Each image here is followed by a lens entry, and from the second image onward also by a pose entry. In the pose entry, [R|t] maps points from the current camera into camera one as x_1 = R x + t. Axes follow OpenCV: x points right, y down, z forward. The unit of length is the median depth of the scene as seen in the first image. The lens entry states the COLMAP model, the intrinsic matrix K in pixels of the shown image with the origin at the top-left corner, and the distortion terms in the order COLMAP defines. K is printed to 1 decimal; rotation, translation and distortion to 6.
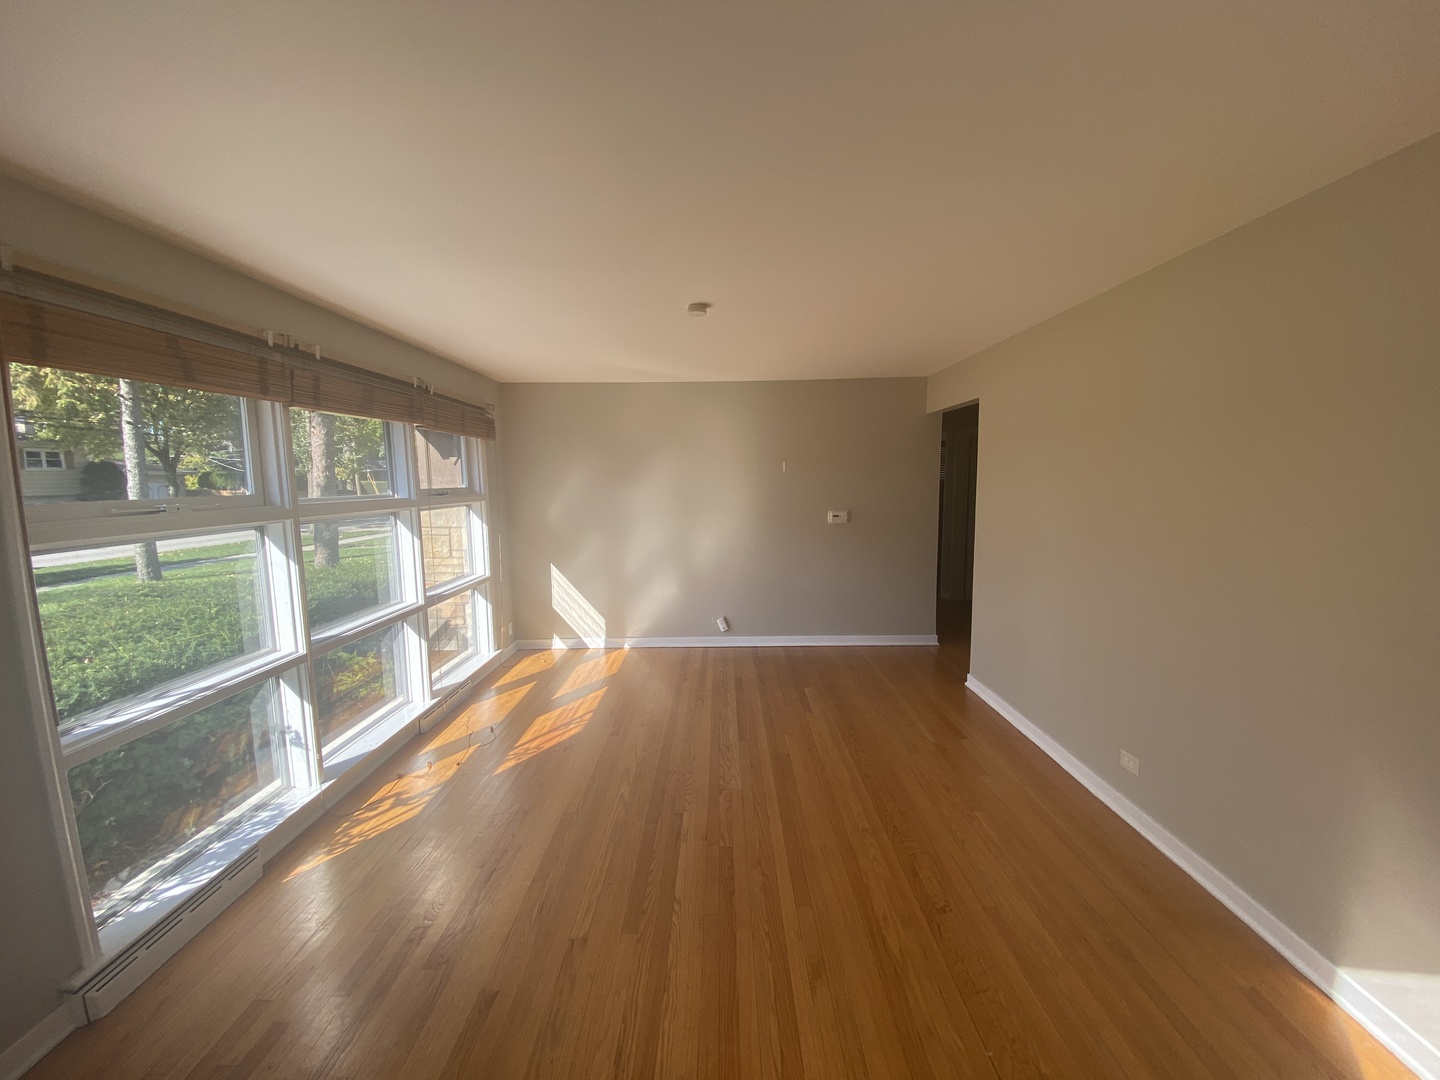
lens RADIAL K [[592.9, 0, 716.6], [0, 592.9, 539.0], [0, 0, 1]] dist [0.069217, -0.050211]
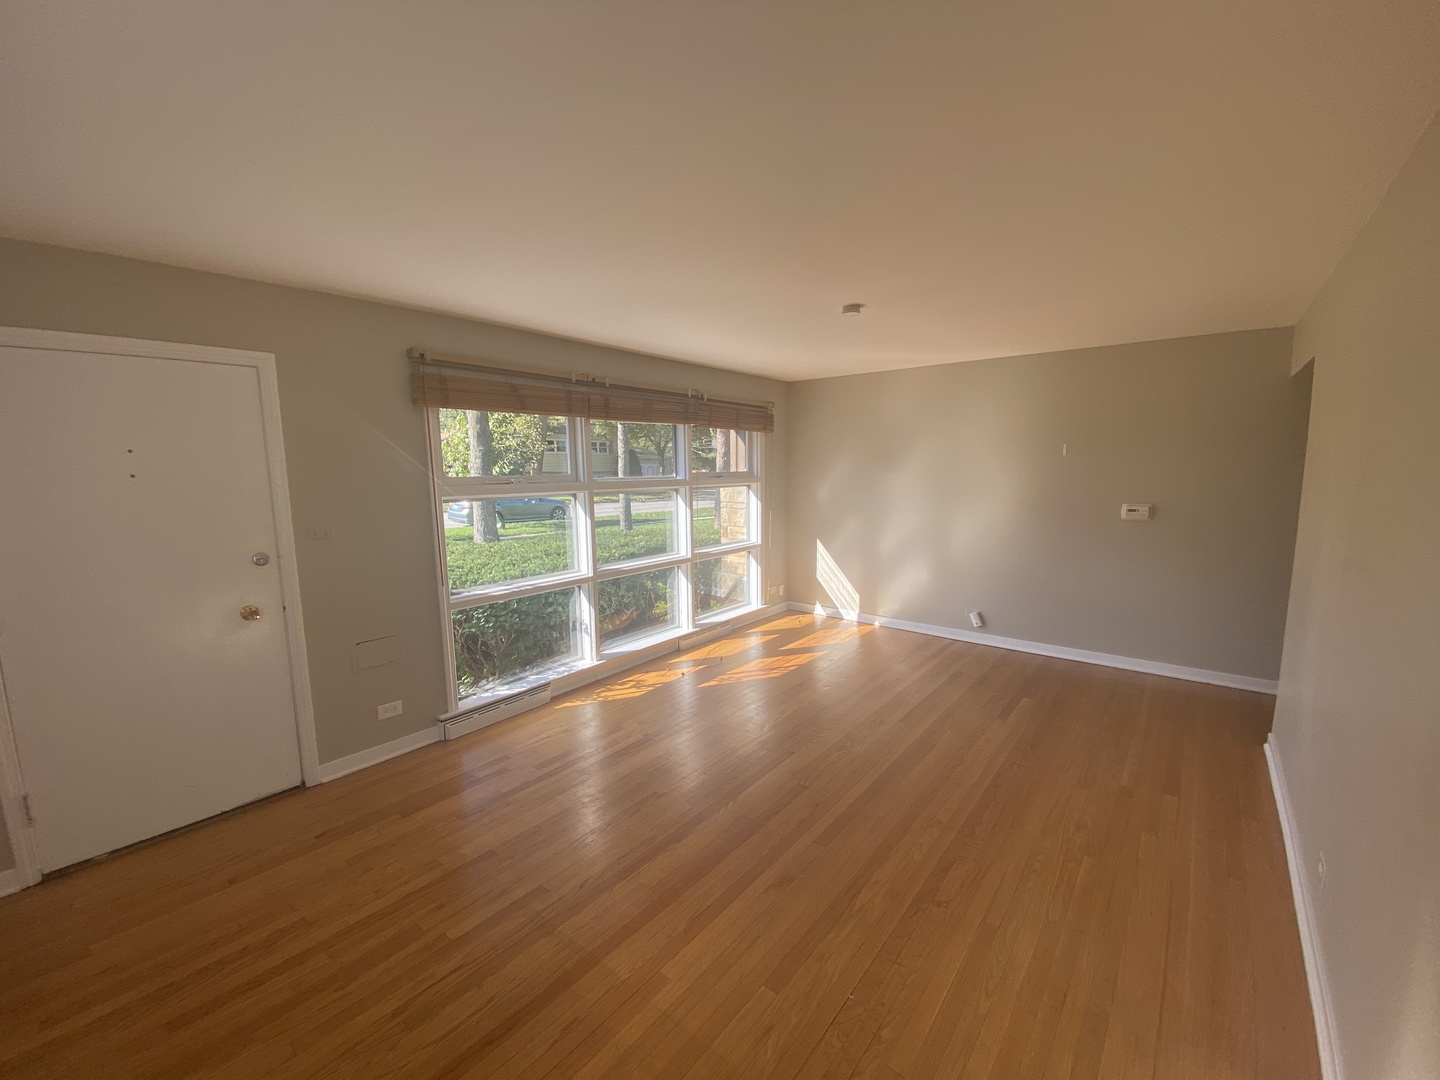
lens RADIAL K [[592.9, 0, 716.6], [0, 592.9, 539.0], [0, 0, 1]] dist [0.069217, -0.050211]
pose [[0.778379, 0.086102, -0.621863, 0.308809], [-0.067892, 0.996286, 0.052964, -0.006543], [0.624113, 0.000993, 0.781333, -0.004185]]
